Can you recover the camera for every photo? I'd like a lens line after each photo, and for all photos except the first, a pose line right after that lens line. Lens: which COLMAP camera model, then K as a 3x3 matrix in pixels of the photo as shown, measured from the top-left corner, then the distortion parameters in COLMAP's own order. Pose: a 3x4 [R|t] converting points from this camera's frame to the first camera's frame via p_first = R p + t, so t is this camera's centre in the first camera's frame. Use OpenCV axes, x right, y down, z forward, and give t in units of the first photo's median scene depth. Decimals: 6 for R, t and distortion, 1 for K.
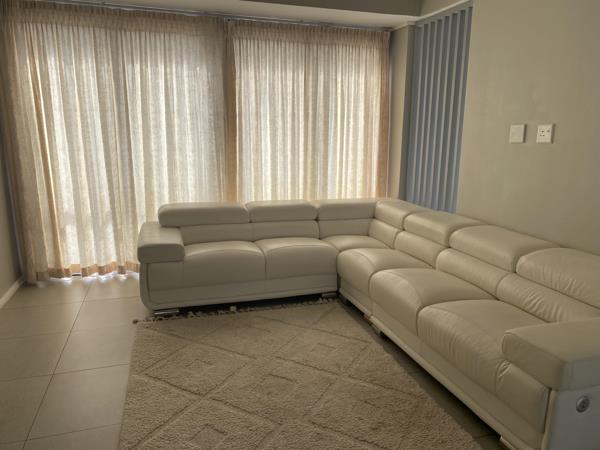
lens RADIAL K [[457.5, 0, 307.4], [0, 457.5, 230.7], [0, 0, 1]] dist [0.089369, -0.086461]
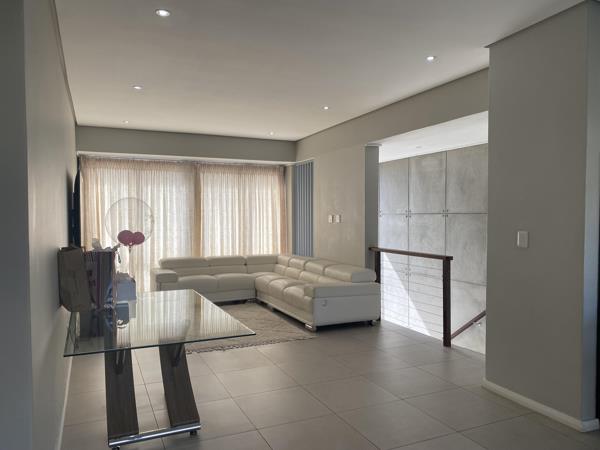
lens RADIAL K [[457.5, 0, 307.4], [0, 457.5, 230.7], [0, 0, 1]] dist [0.089369, -0.086461]
pose [[0.992676, -0.020049, 0.119131, 0.049337], [0.041308, 0.983024, -0.178764, 0.179441], [-0.113524, 0.182376, 0.976653, -0.854271]]
